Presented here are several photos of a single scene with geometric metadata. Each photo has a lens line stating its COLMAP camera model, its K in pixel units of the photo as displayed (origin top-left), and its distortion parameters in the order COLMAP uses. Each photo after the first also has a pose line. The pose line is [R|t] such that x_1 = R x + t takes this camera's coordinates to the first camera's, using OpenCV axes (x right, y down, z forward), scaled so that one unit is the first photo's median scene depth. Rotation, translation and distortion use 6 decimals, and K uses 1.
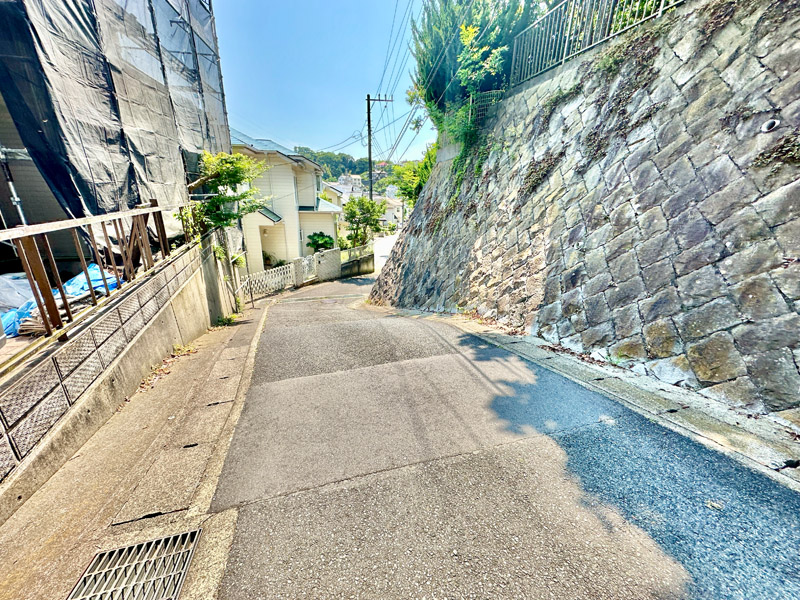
lens RADIAL K [[318.6, 0, 401.8], [0, 318.6, 300.0], [0, 0, 1]] dist [-0.003489, 0.000483]
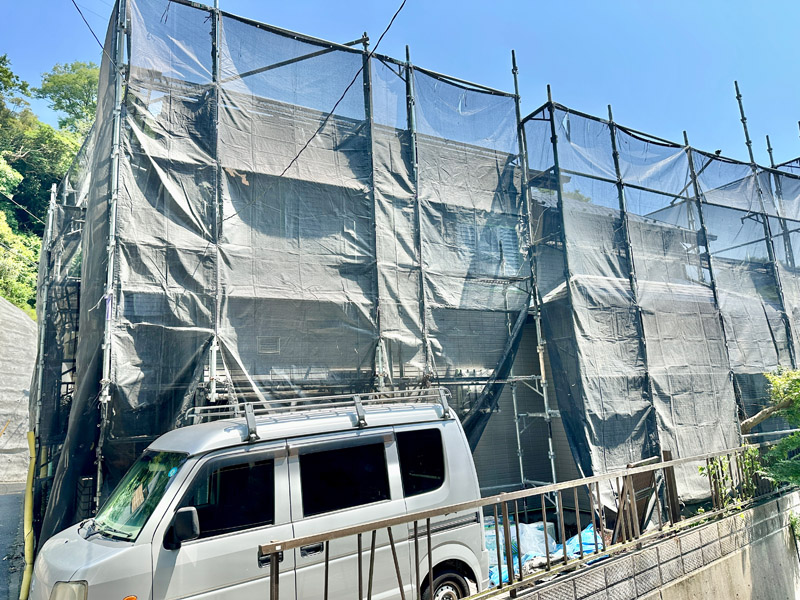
lens RADIAL K [[561.5, 0, 394.3], [0, 561.5, 306.6], [0, 0, 1]] dist [0.036637, -0.041594]
pose [[0.300672, -0.212225, -0.929816, 0.530941], [-0.247551, 0.924147, -0.290981, -0.080917], [0.921040, 0.317666, 0.225329, -0.101792]]
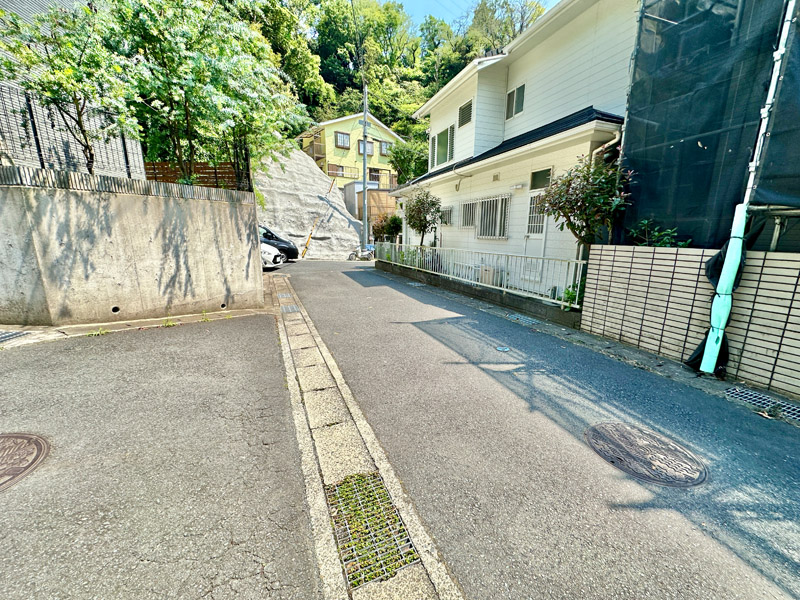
lens RADIAL K [[318.6, 0, 399.4], [0, 318.6, 299.5], [0, 0, 1]] dist [-0.003489, 0.000483]
pose [[0.149762, 0.186919, -0.970893, -1.601356], [-0.311394, 0.940911, 0.133114, 0.464147], [0.938406, 0.282395, 0.199118, -1.623603]]
